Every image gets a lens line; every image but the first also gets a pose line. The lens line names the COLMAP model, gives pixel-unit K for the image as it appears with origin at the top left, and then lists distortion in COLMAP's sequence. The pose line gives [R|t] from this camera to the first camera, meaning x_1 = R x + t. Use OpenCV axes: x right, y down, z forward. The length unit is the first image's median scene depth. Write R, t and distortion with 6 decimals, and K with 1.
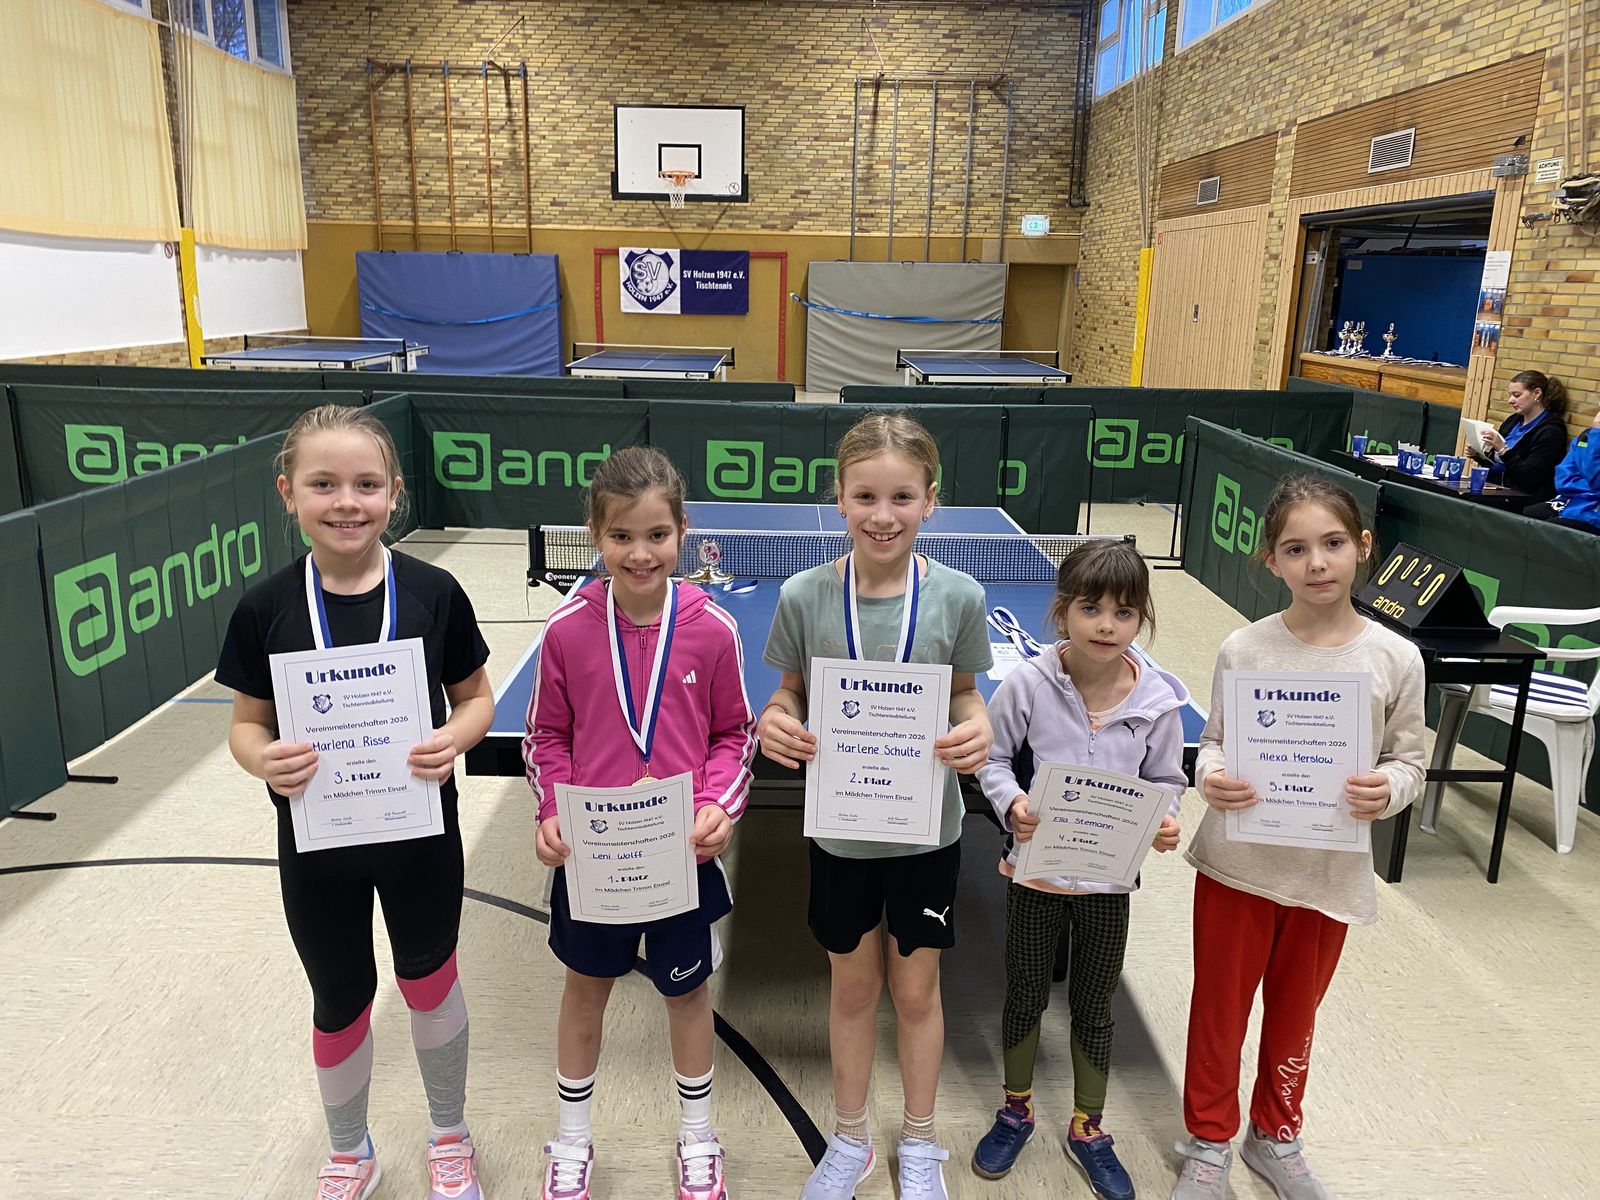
lens RADIAL K [[1228.6, 0, 786.6], [0, 1228.6, 587.0], [0, 0, 1]] dist [0.016374, -0.010038]
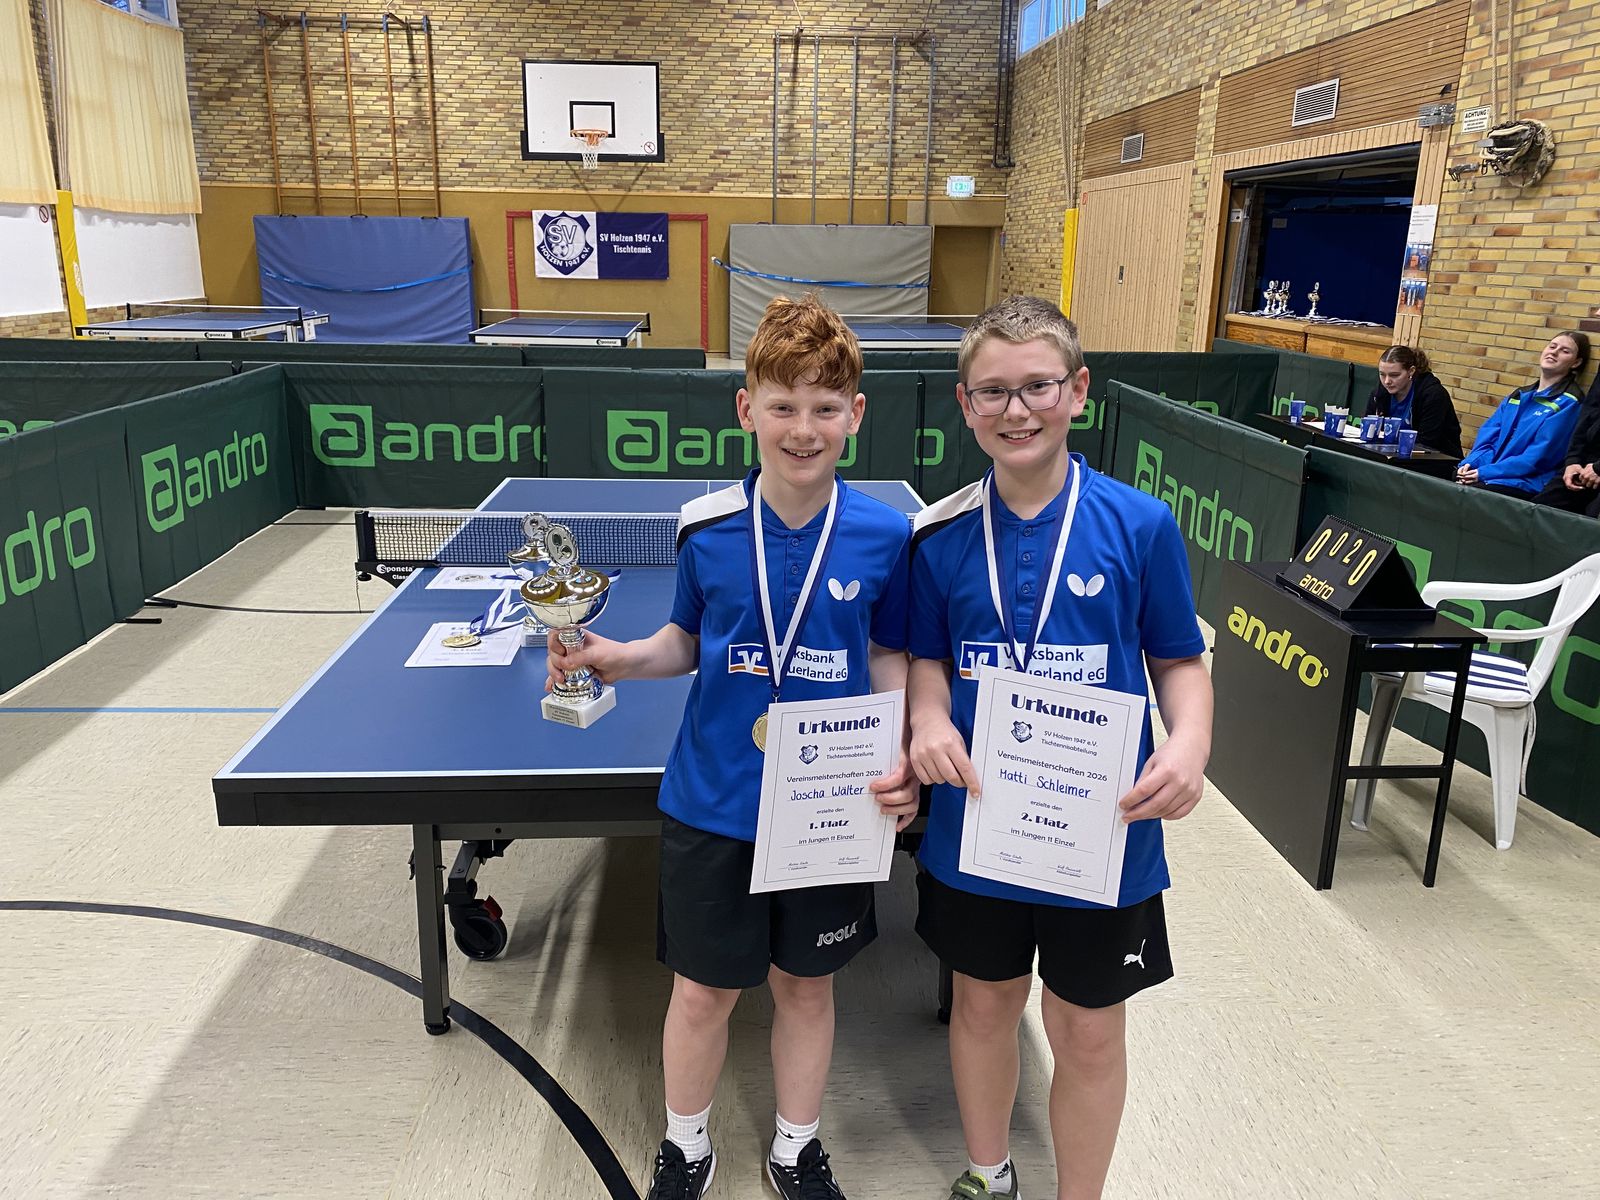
lens RADIAL K [[1228.8, 0, 785.4], [0, 1228.8, 584.0], [0, 0, 1]] dist [0.012336, -0.002469]
pose [[0.998705, -0.017977, 0.047589, 0.010900], [0.016890, 0.999589, 0.023152, -0.002704], [-0.047985, -0.022319, 0.998599, 0.022478]]
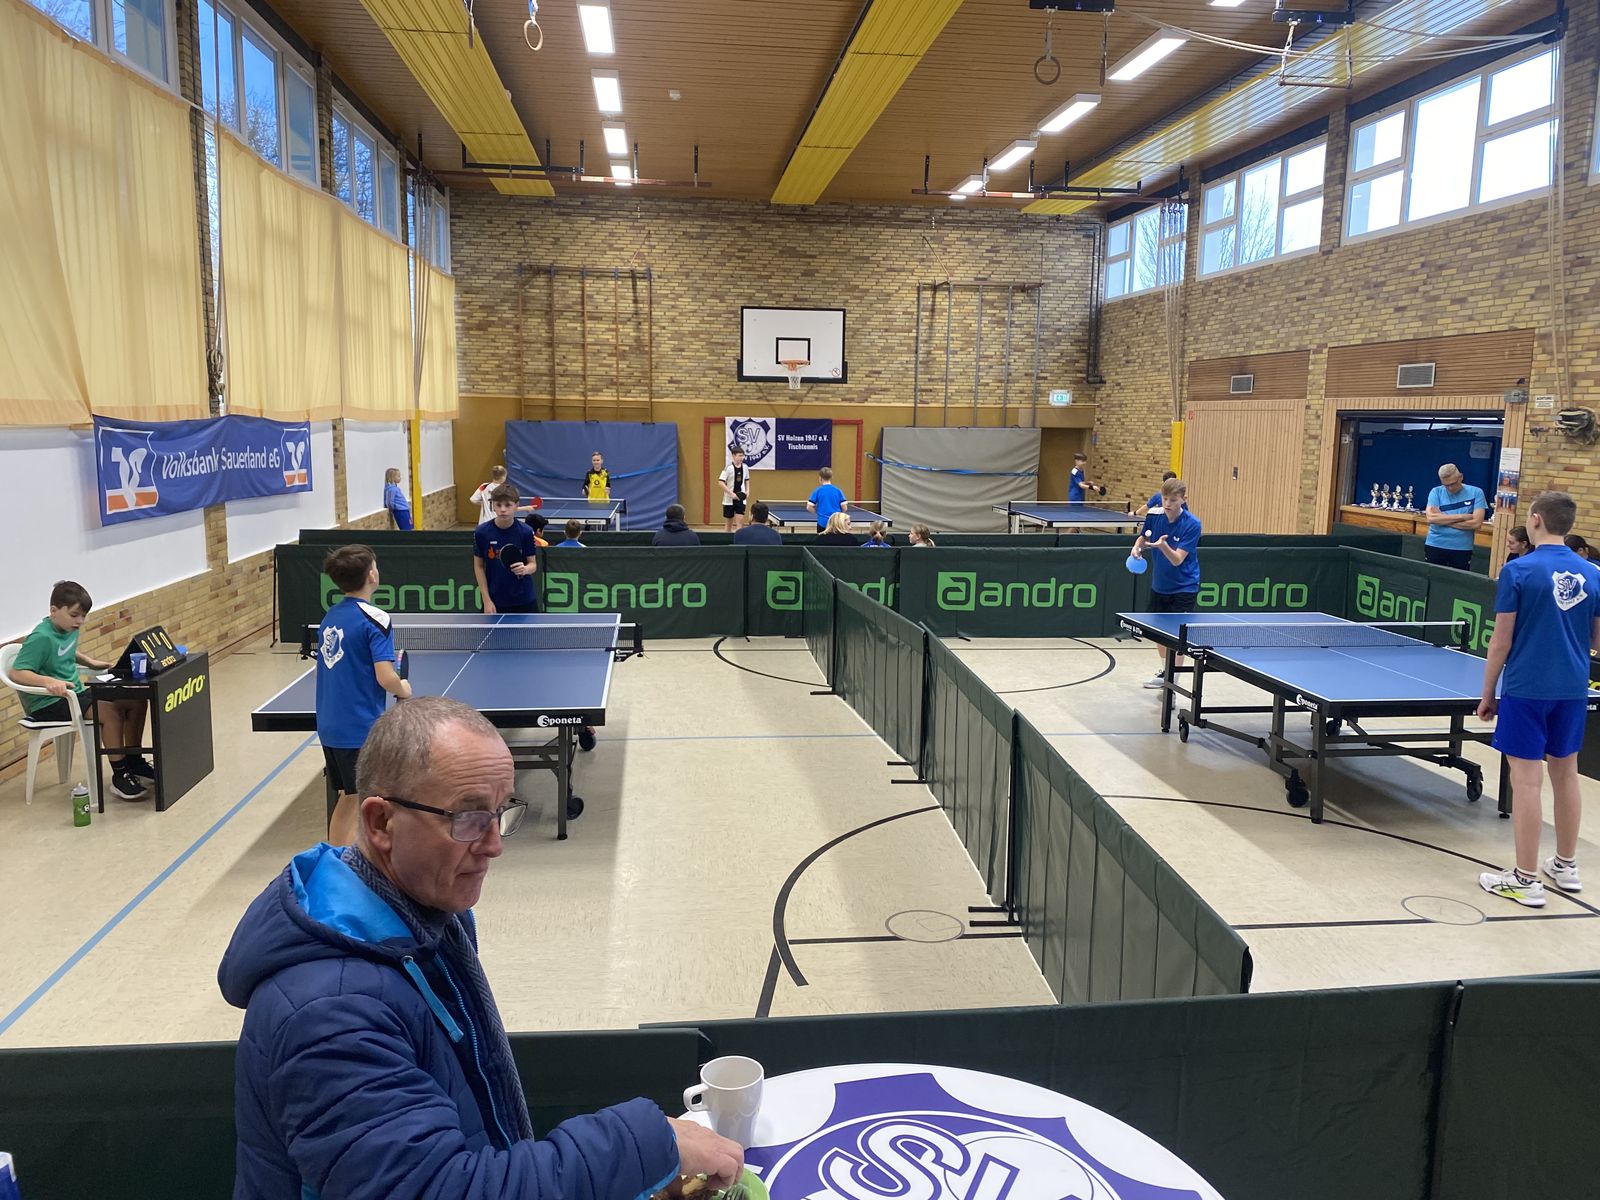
lens RADIAL K [[1229.9, 0, 804.4], [0, 1229.9, 590.5], [0, 0, 1]] dist [0.062835, -0.054639]
pose [[0.992357, -0.020578, 0.121674, -0.216606], [0.032674, 0.994623, -0.098268, 0.014997], [-0.118997, 0.101492, 0.987694, -0.187816]]
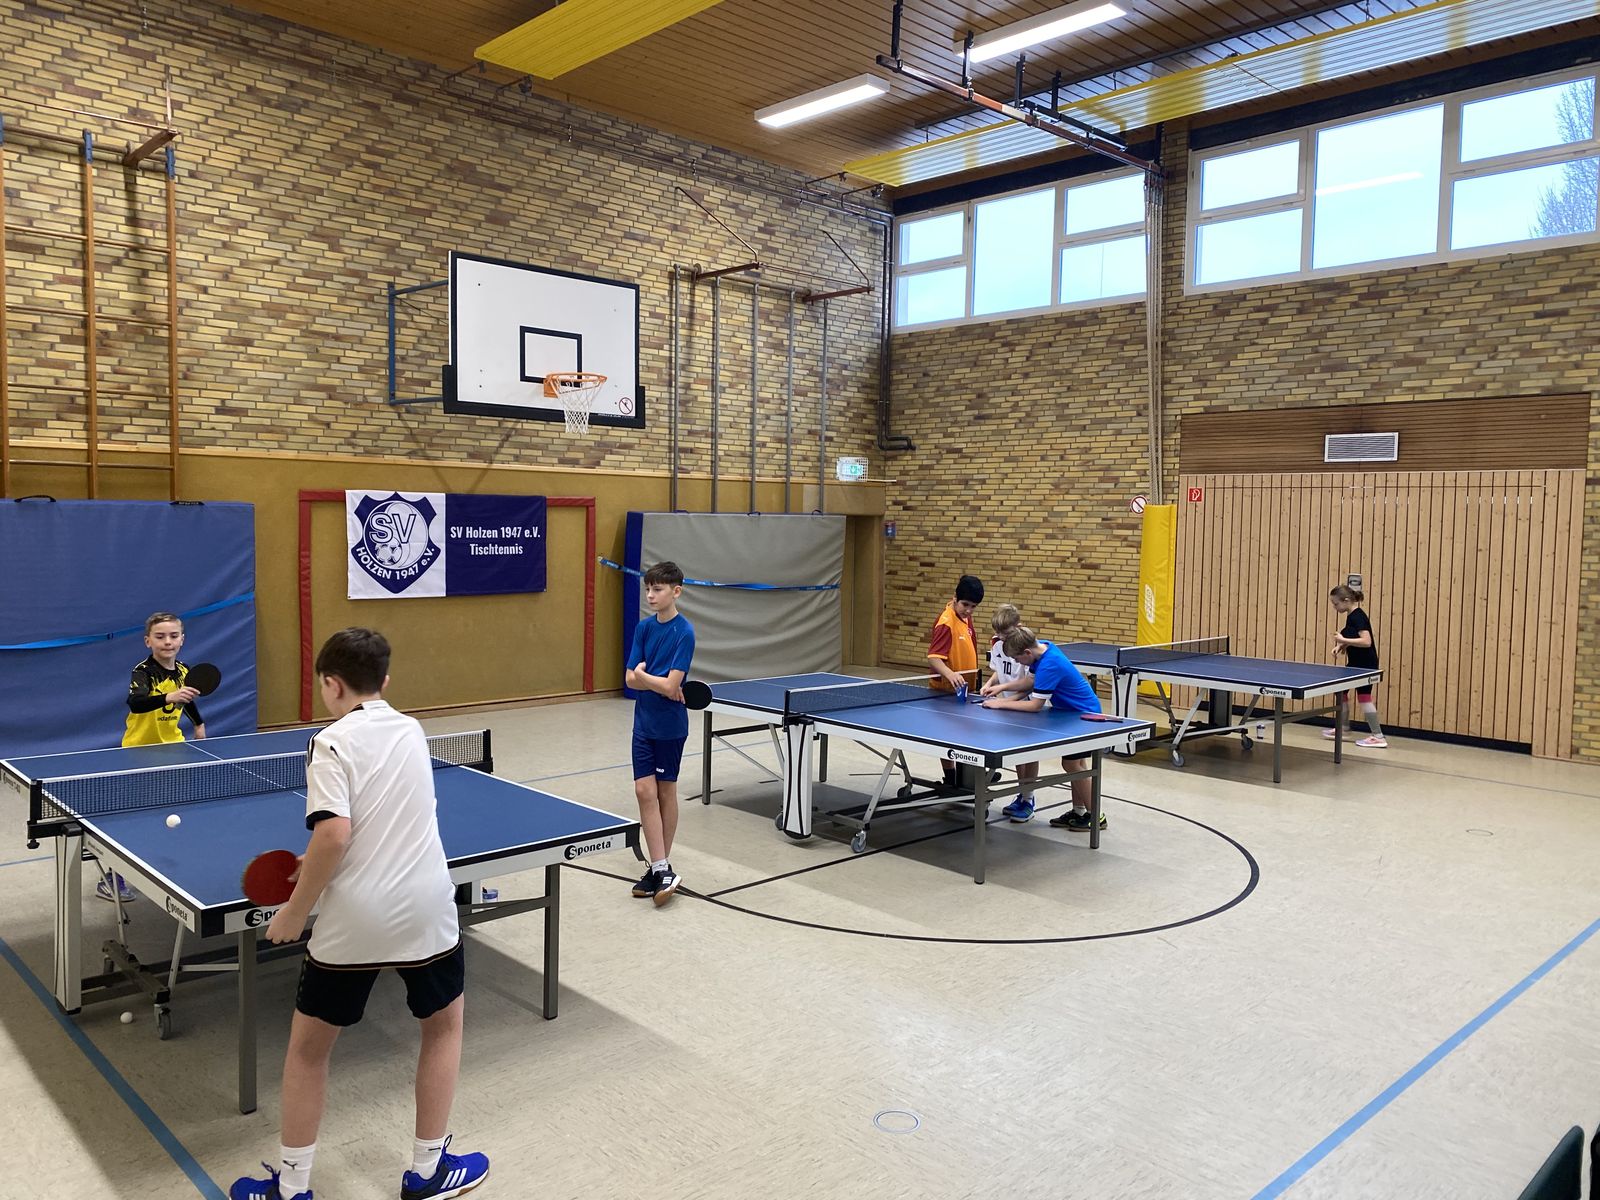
lens RADIAL K [[1209.8, 0, 788.6], [0, 1209.8, 605.6], [0, 0, 1]] dist [0.070636, -0.099899]
pose [[0.719623, -0.056644, 0.692051, -0.397804], [0.164850, 0.982109, -0.091032, -0.142702], [-0.674513, 0.179594, 0.716086, 0.481977]]
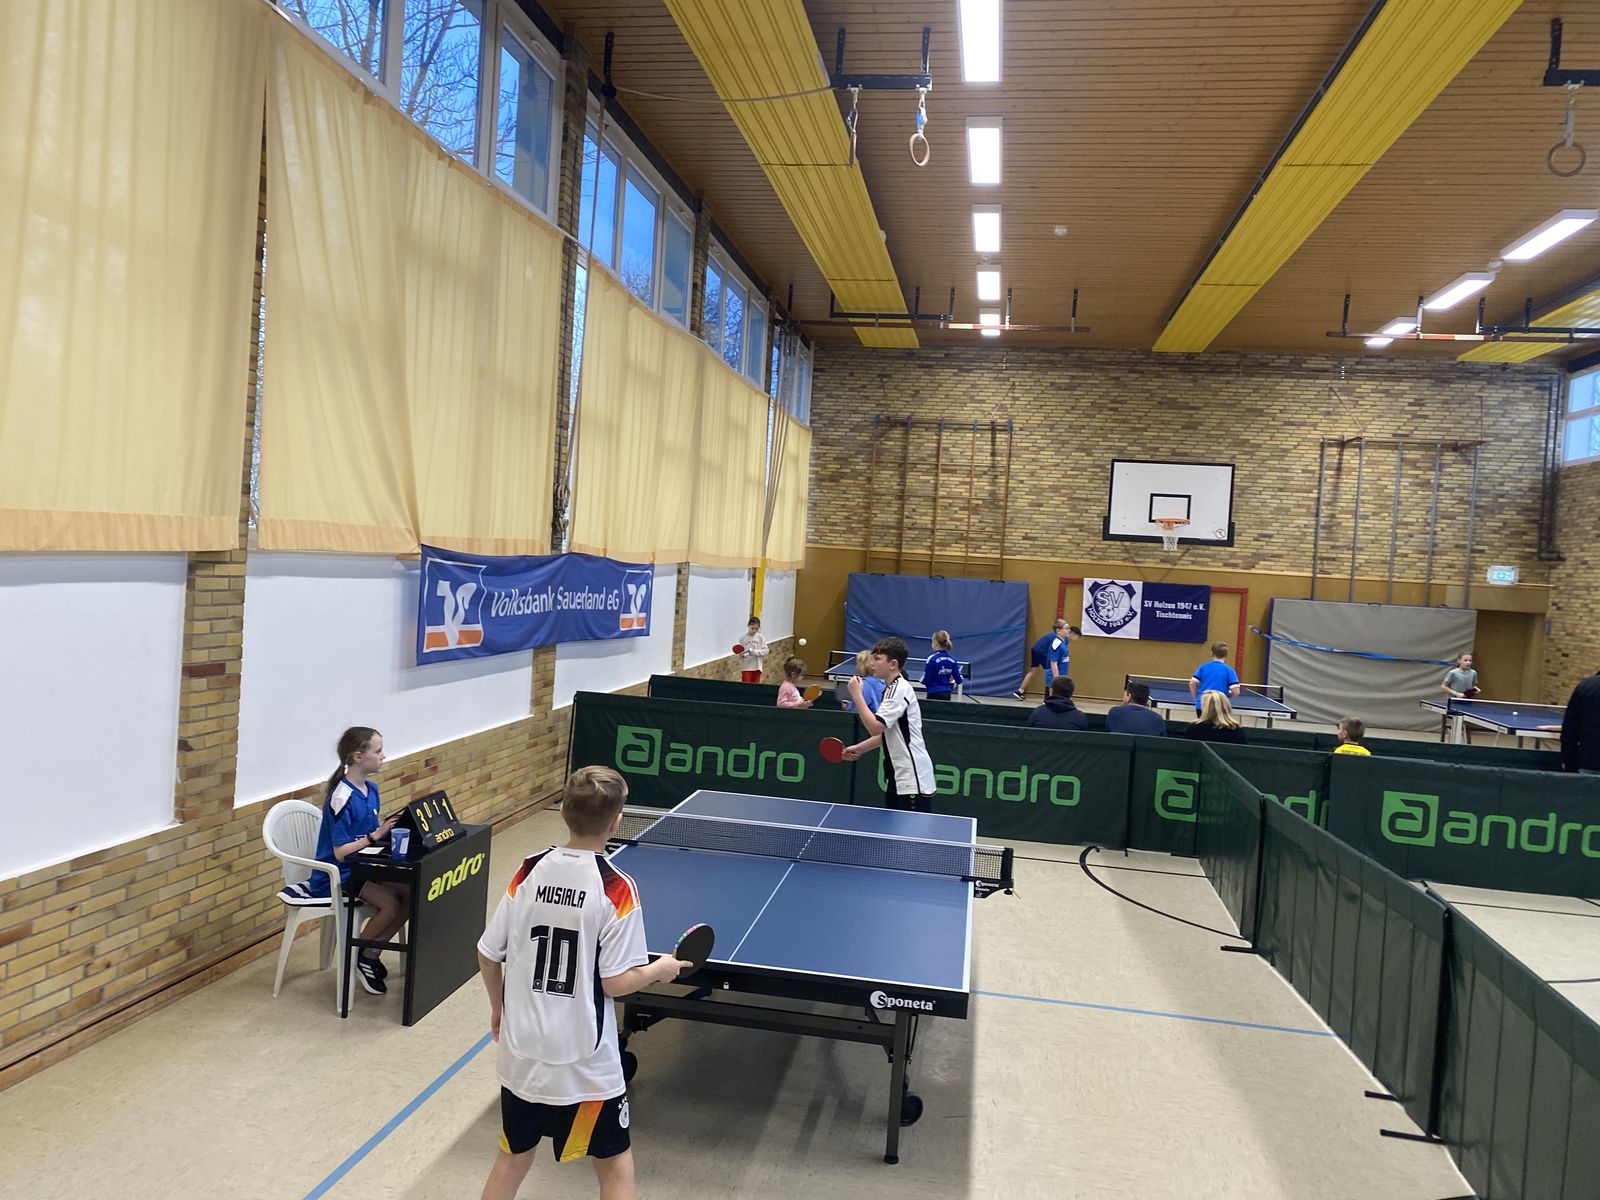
lens RADIAL K [[1207.2, 0, 723.9], [0, 1207.2, 600.1], [0, 0, 1]] dist [-0.030241, 0.002564]
pose [[0.976489, 0.046155, -0.210570, -0.231029], [-0.090460, 0.974378, -0.205924, -0.007720], [0.195670, 0.220131, 0.955644, -0.084566]]
